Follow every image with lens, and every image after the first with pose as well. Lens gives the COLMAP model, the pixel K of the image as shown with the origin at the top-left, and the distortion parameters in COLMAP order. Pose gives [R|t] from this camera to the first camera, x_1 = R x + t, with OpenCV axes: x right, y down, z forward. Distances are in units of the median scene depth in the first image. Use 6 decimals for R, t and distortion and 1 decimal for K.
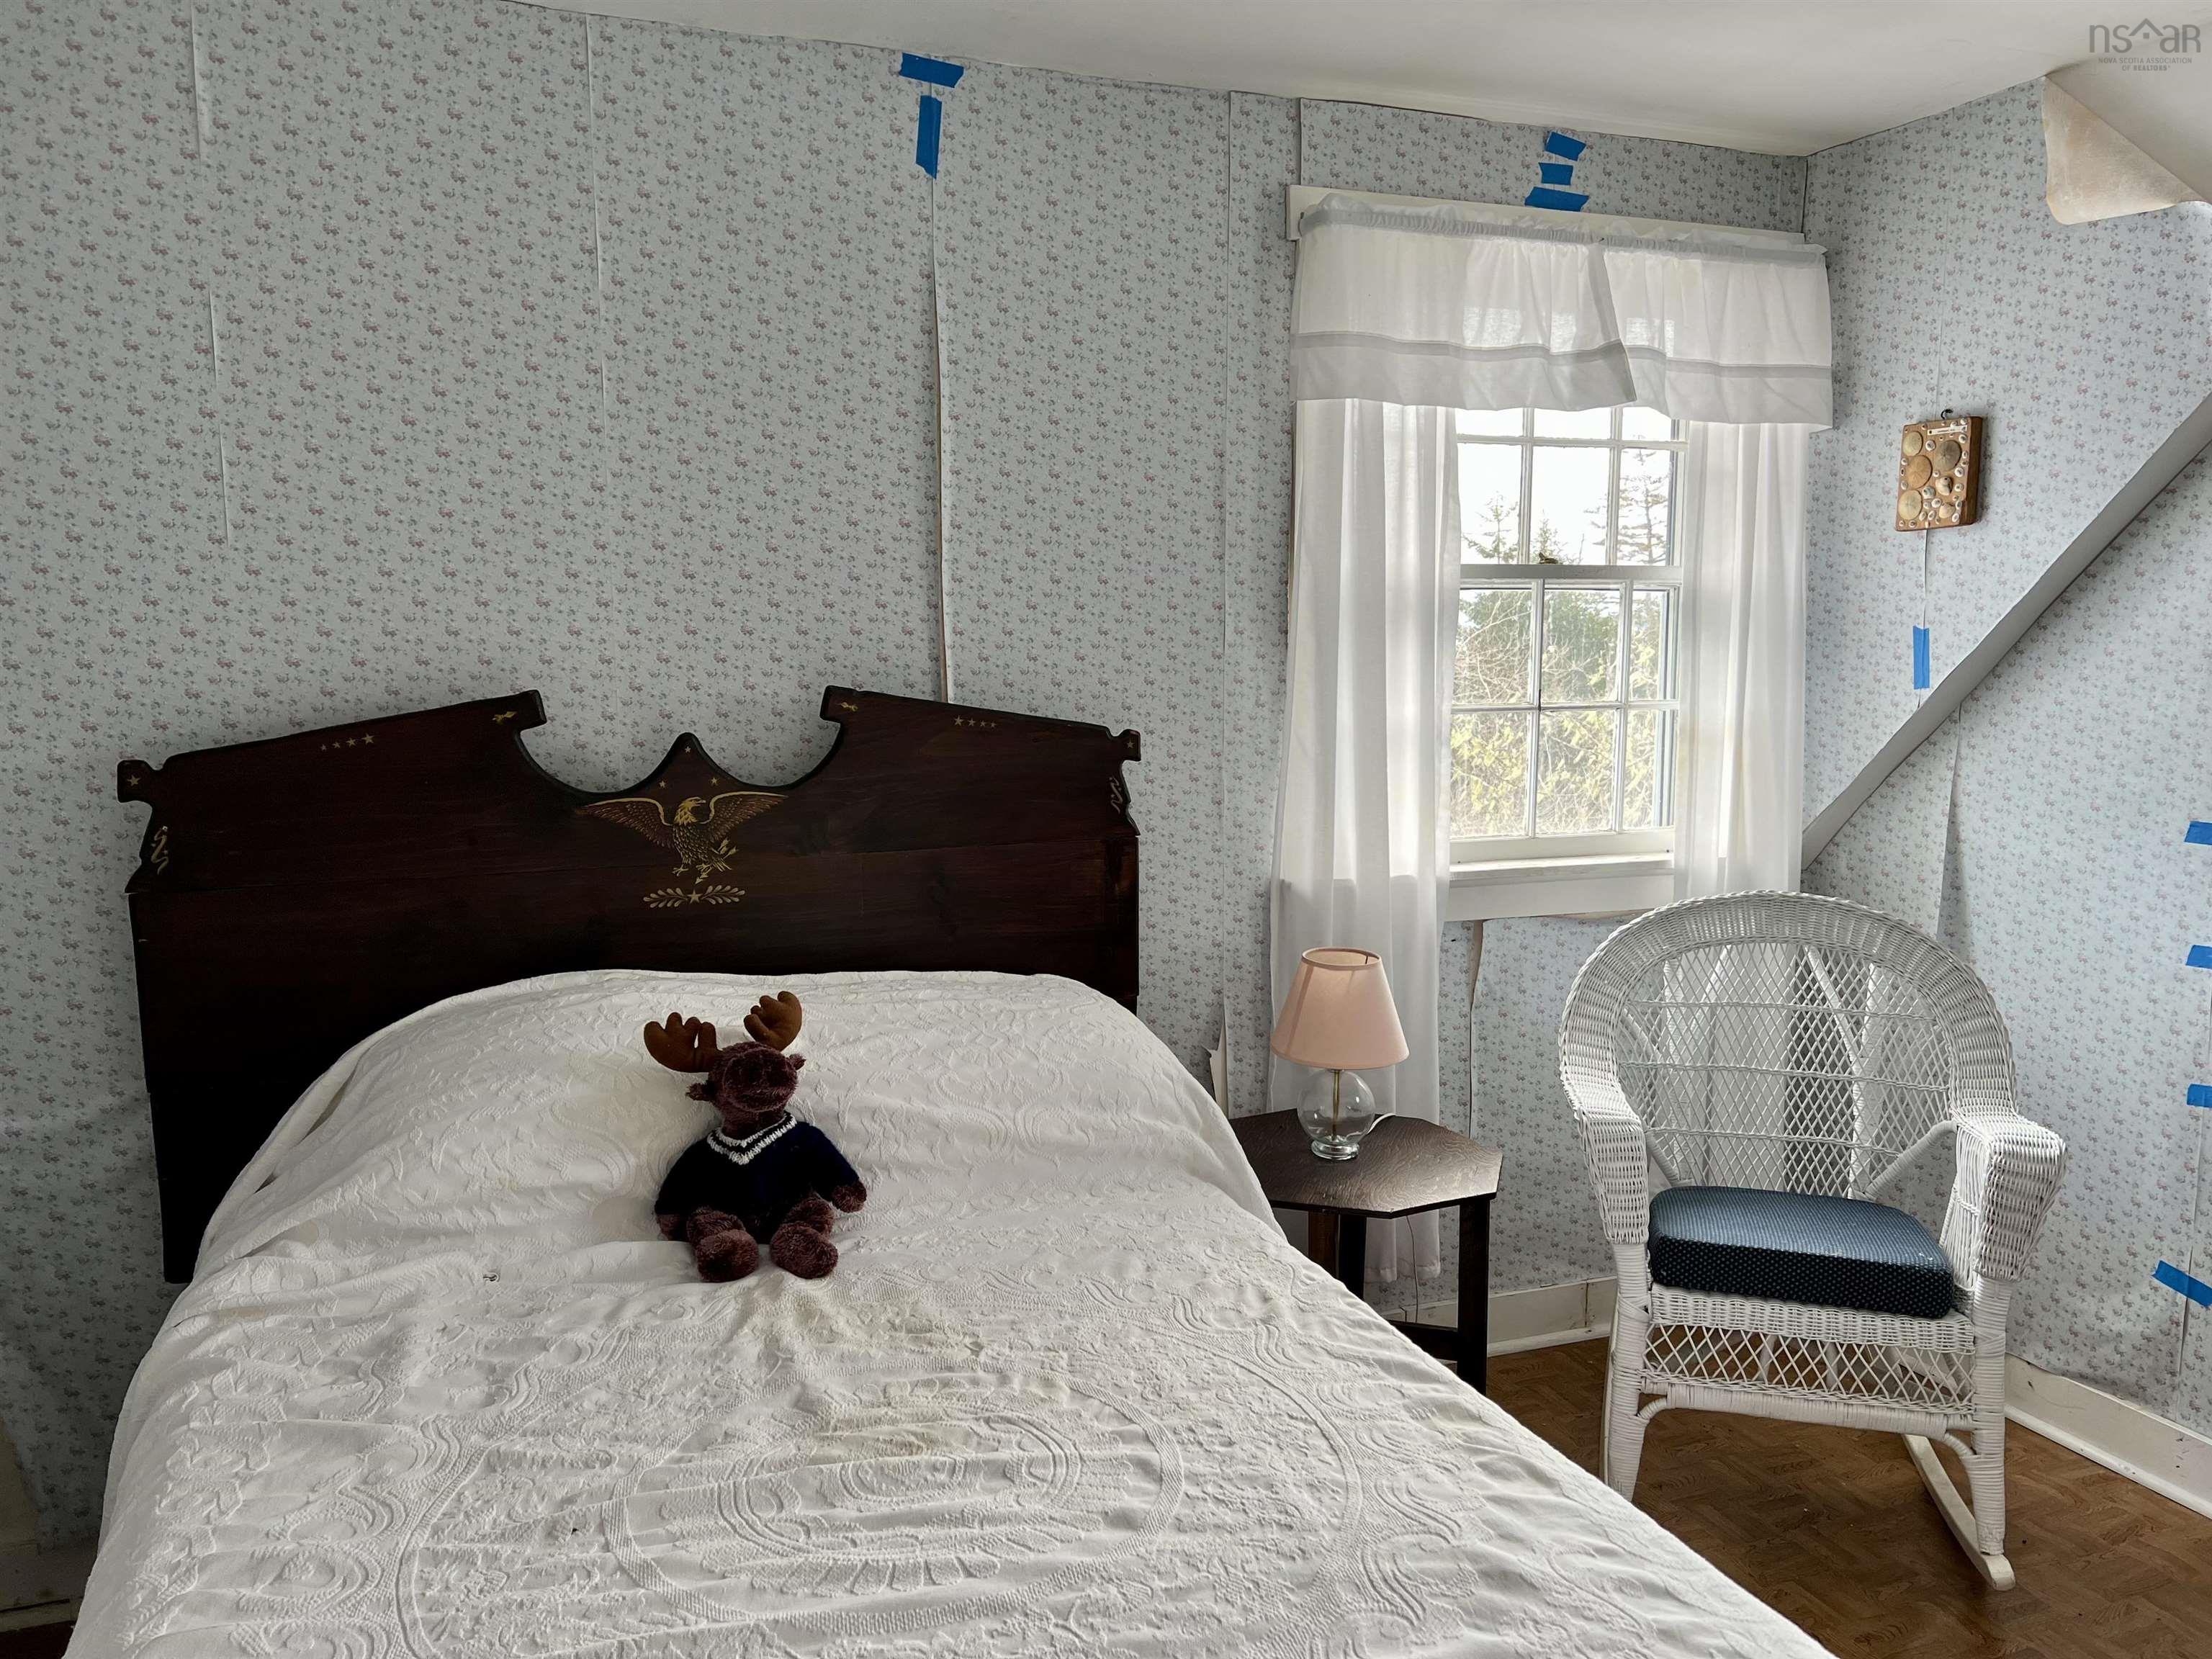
lens RADIAL K [[1725.8, 0, 1271.6], [0, 1725.8, 849.9], [0, 0, 1]] dist [0.122174, -0.237426]
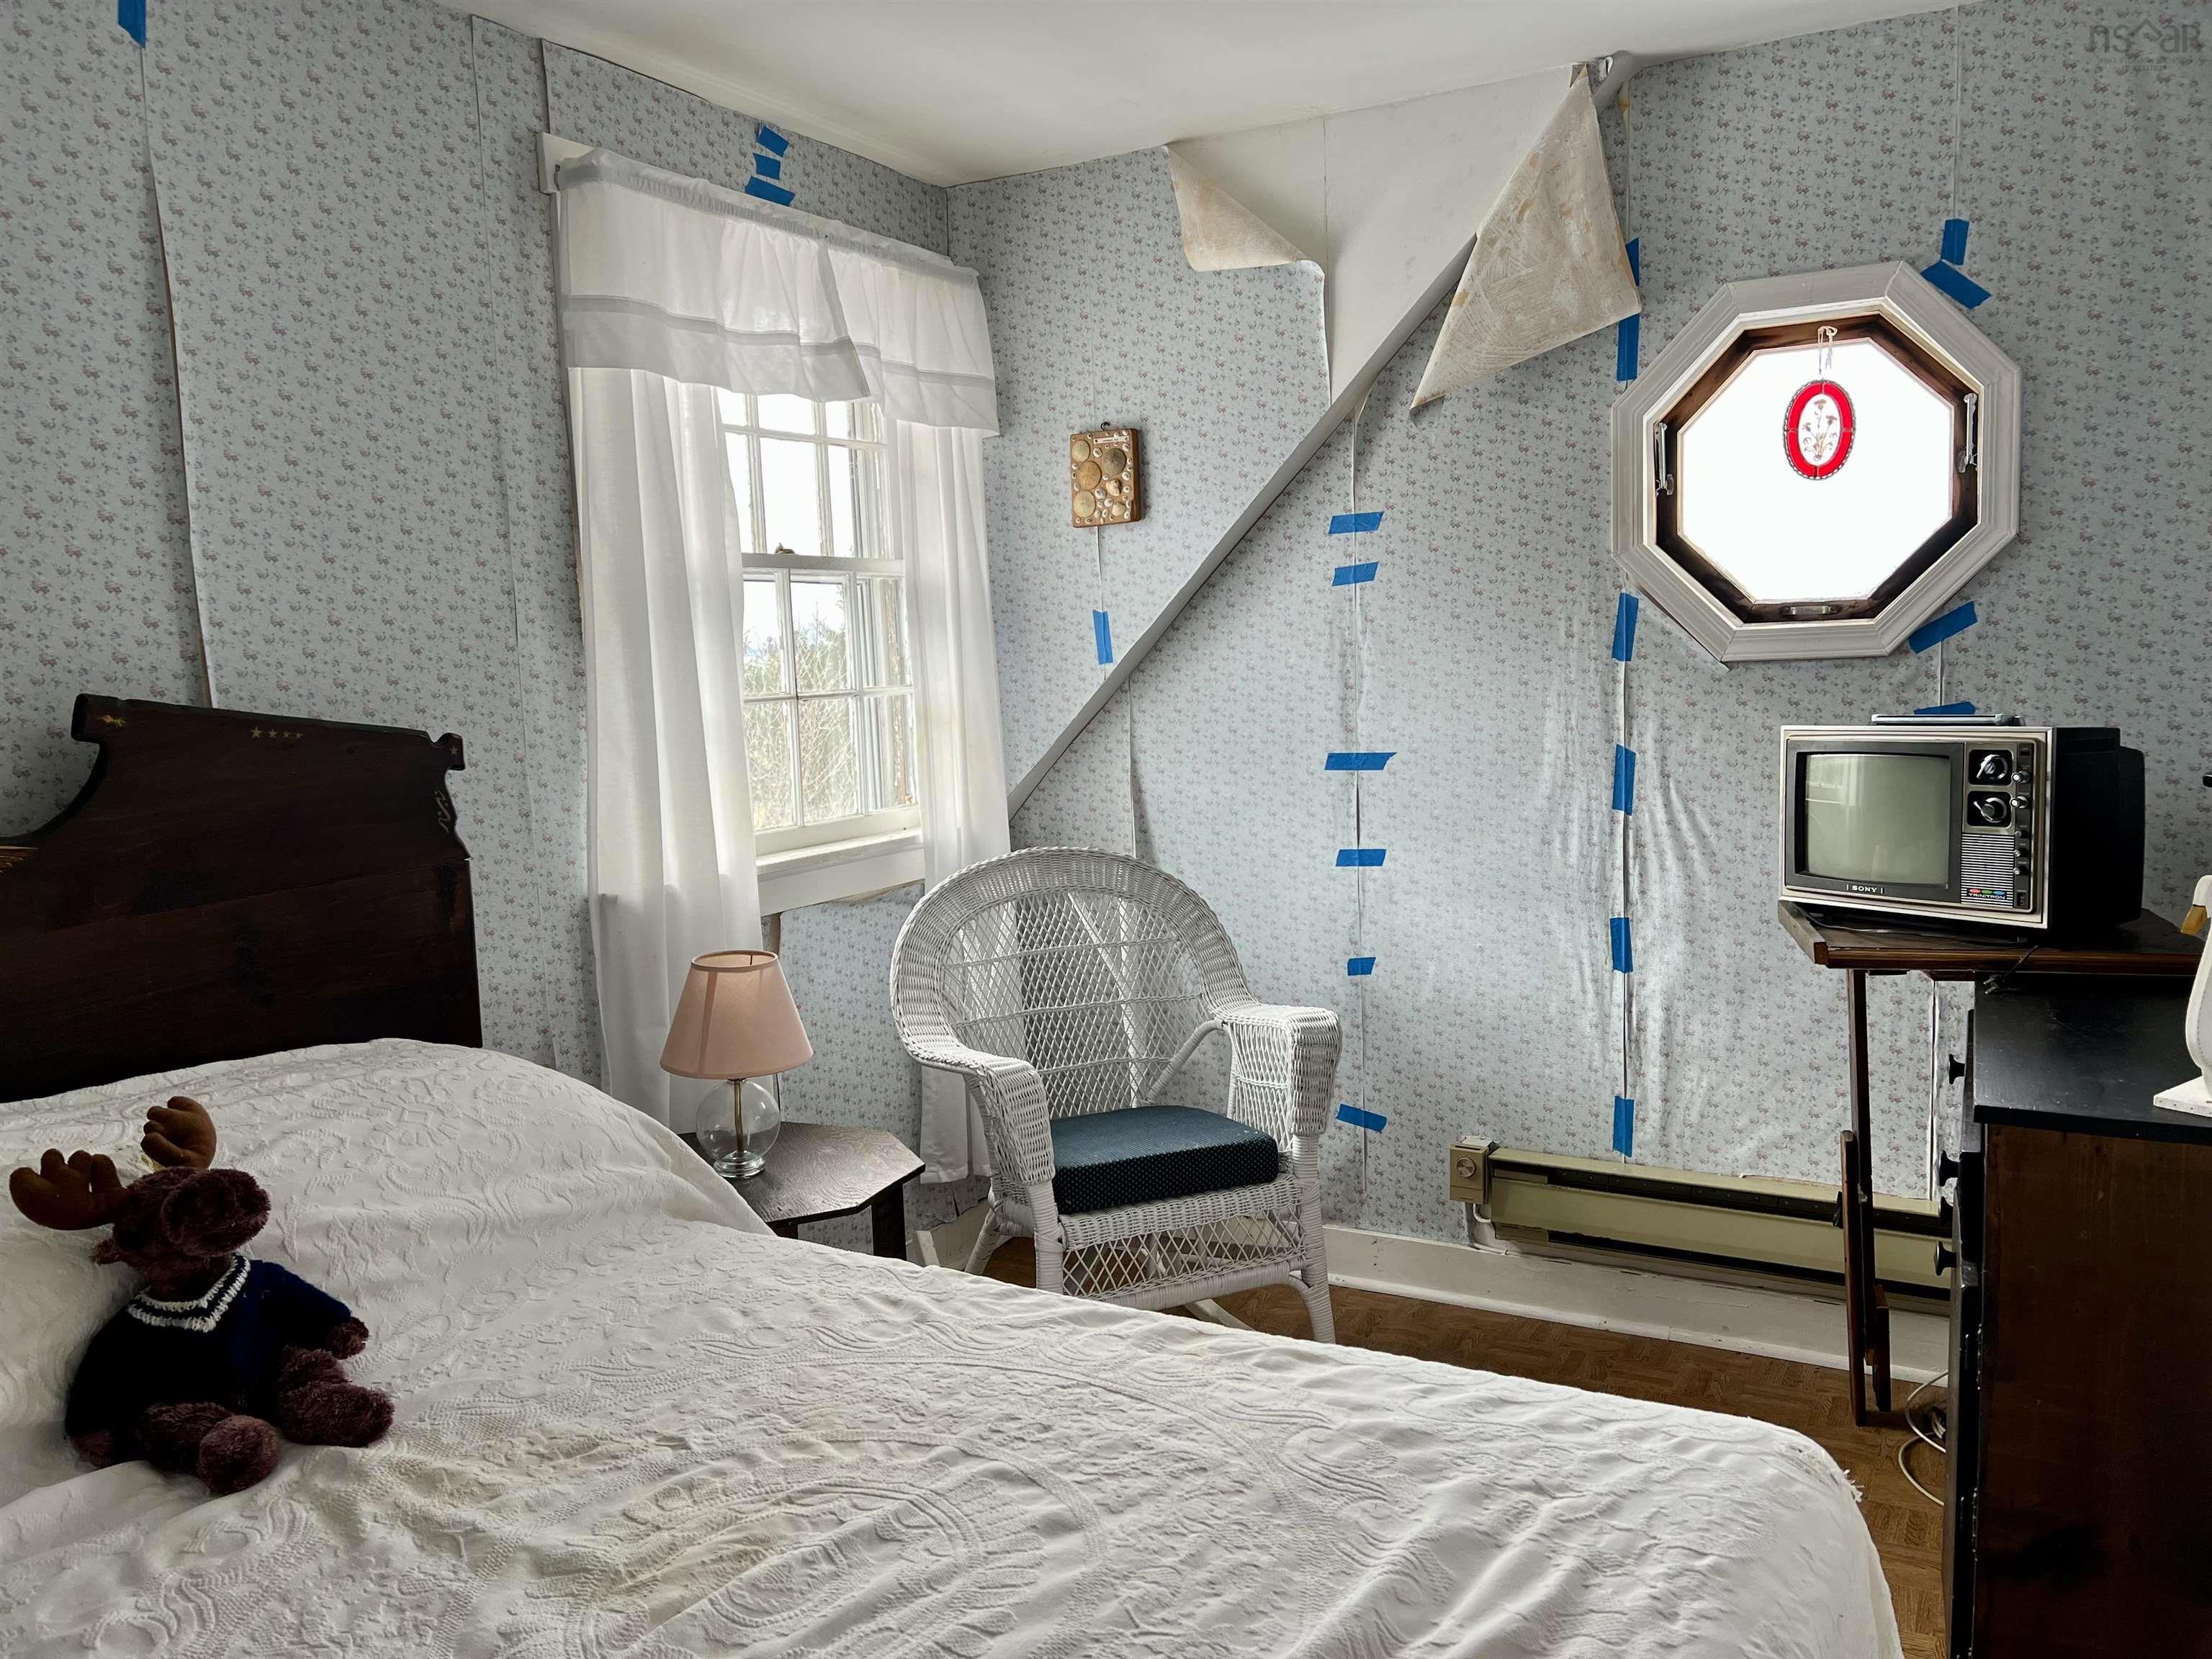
lens RADIAL K [[1656.1, 0, 1106.0], [0, 1656.1, 829.5], [0, 0, 1]] dist [0.064462, -0.071814]
pose [[0.773602, -0.098958, 0.625898, -0.348131], [0.120144, 0.992720, 0.008458, 0.008600], [-0.622178, 0.068654, 0.779859, 0.162916]]
